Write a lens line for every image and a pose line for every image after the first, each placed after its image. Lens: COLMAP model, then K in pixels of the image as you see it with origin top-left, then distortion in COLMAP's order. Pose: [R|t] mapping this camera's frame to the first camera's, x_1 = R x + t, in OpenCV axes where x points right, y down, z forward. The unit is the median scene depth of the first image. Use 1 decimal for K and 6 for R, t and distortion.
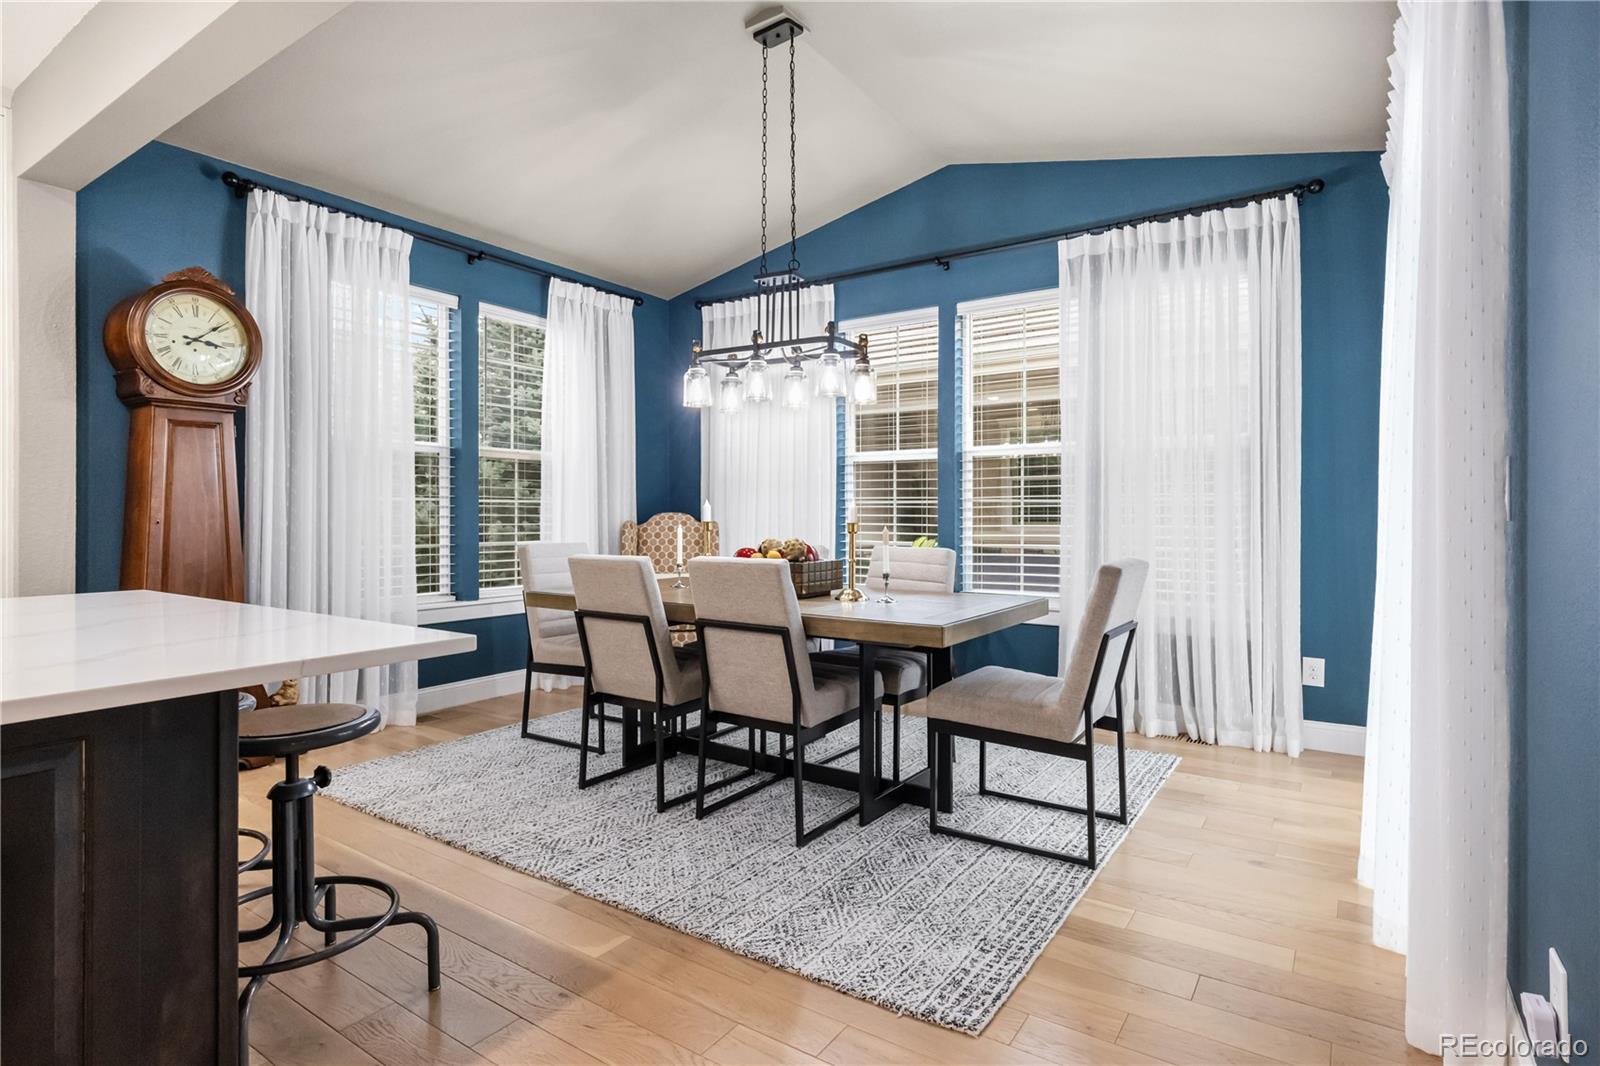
lens RADIAL K [[812.1, 0, 798.5], [0, 812.1, 513.7], [0, 0, 1]] dist [0.002103, -0.001002]
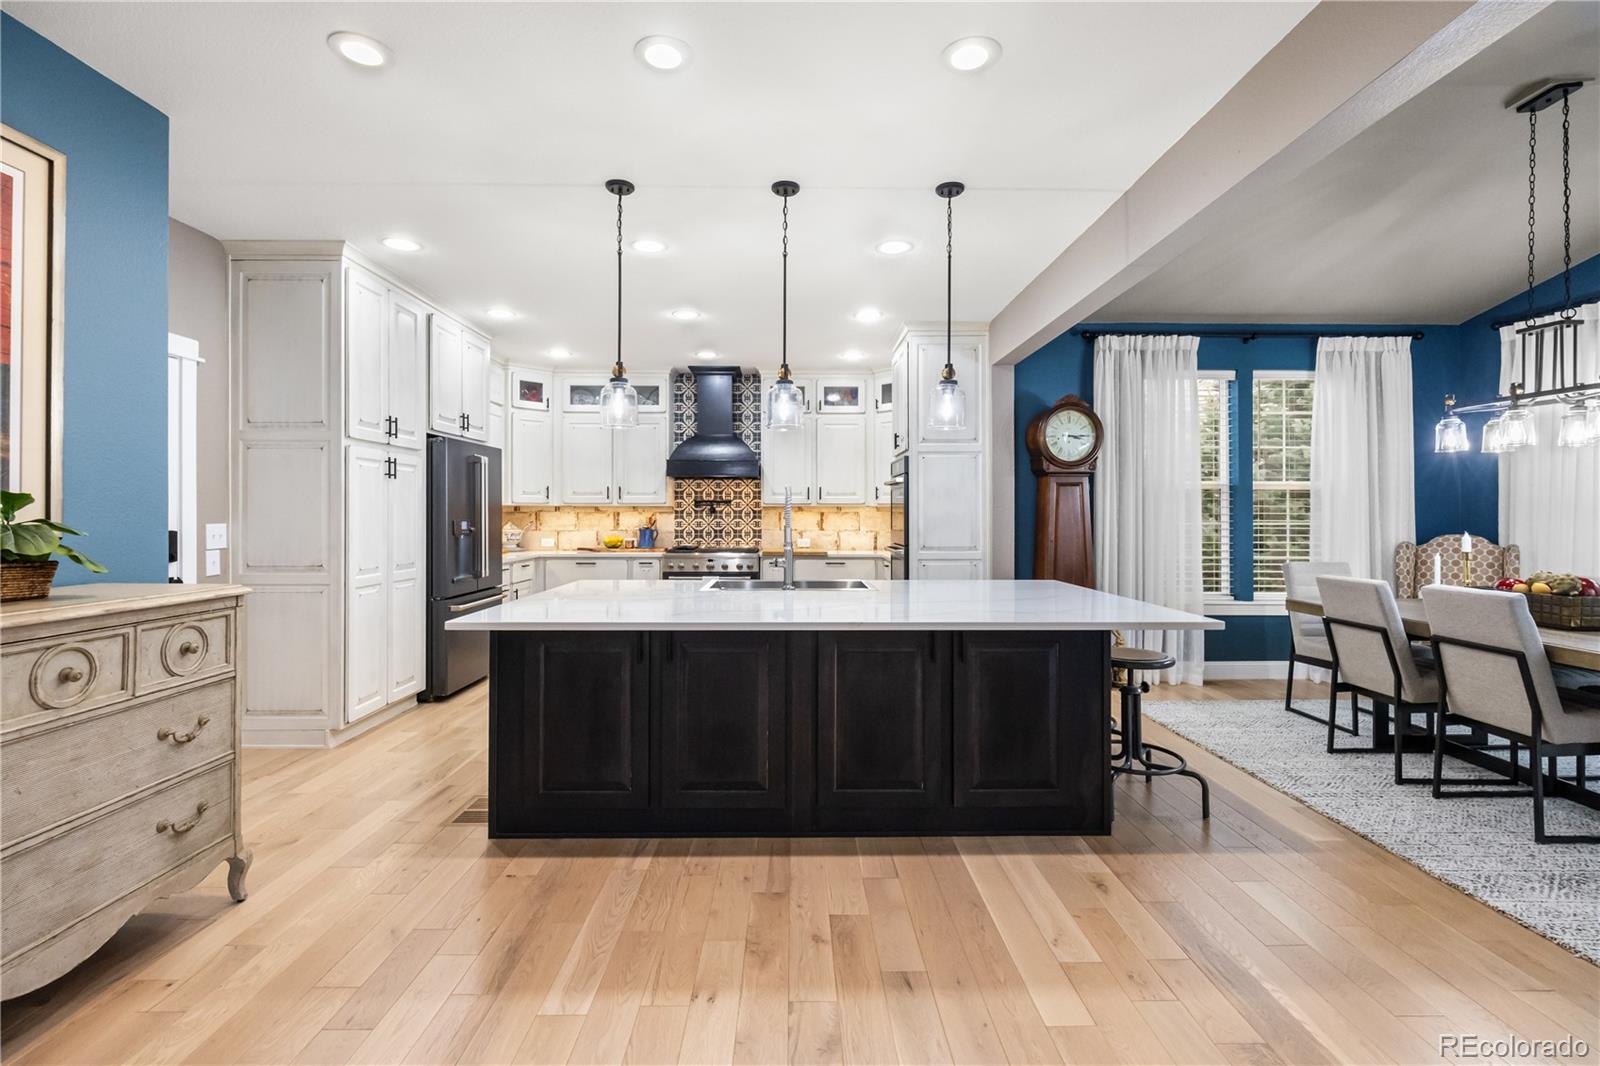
lens RADIAL K [[724.9, 0, 800.8], [0, 724.9, 512.0], [0, 0, 1]] dist [0.000404, 0.000334]
pose [[0.576432, -0.003401, -0.817138, 0.170057], [0.001861, 0.999994, -0.002849, -0.042871], [0.817143, 0.000121, 0.576435, -0.320677]]
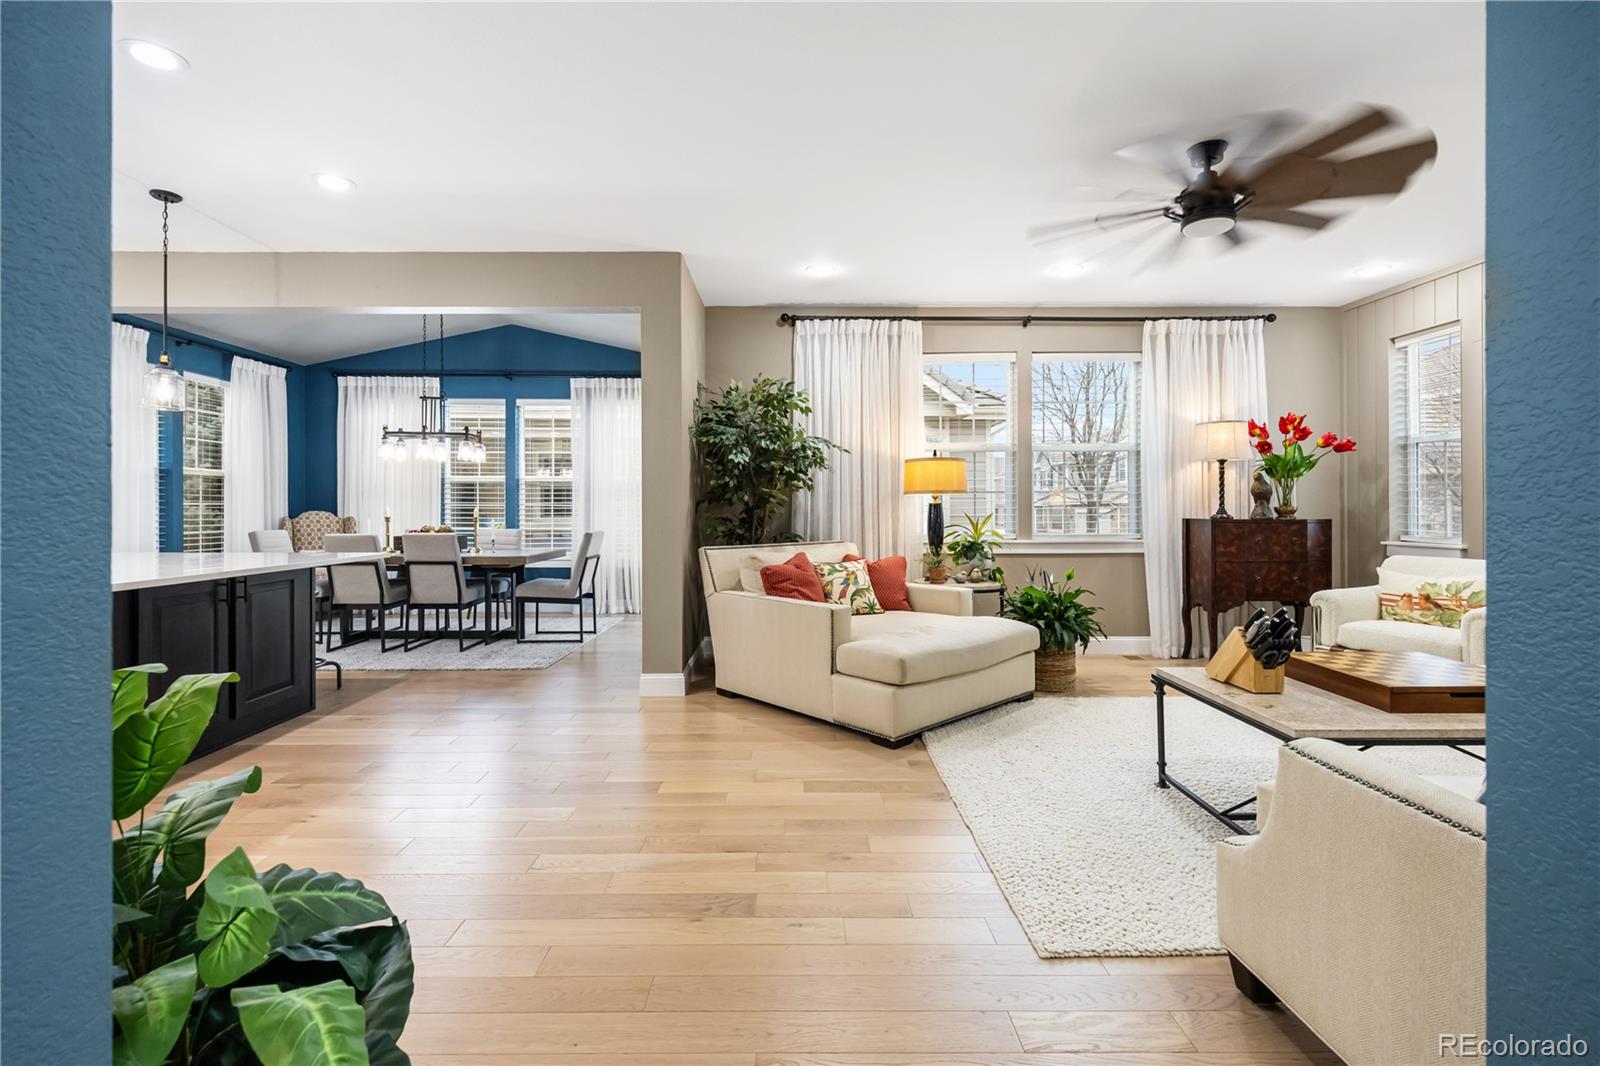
lens RADIAL K [[724.9, 0, 800.8], [0, 724.9, 512.0], [0, 0, 1]] dist [0.000404, 0.000334]
pose [[0.818226, -0.001861, 0.574894, -0.289948], [-0.002594, 0.999973, 0.006928, -0.016760], [-0.574891, -0.007160, 0.818198, -0.941310]]
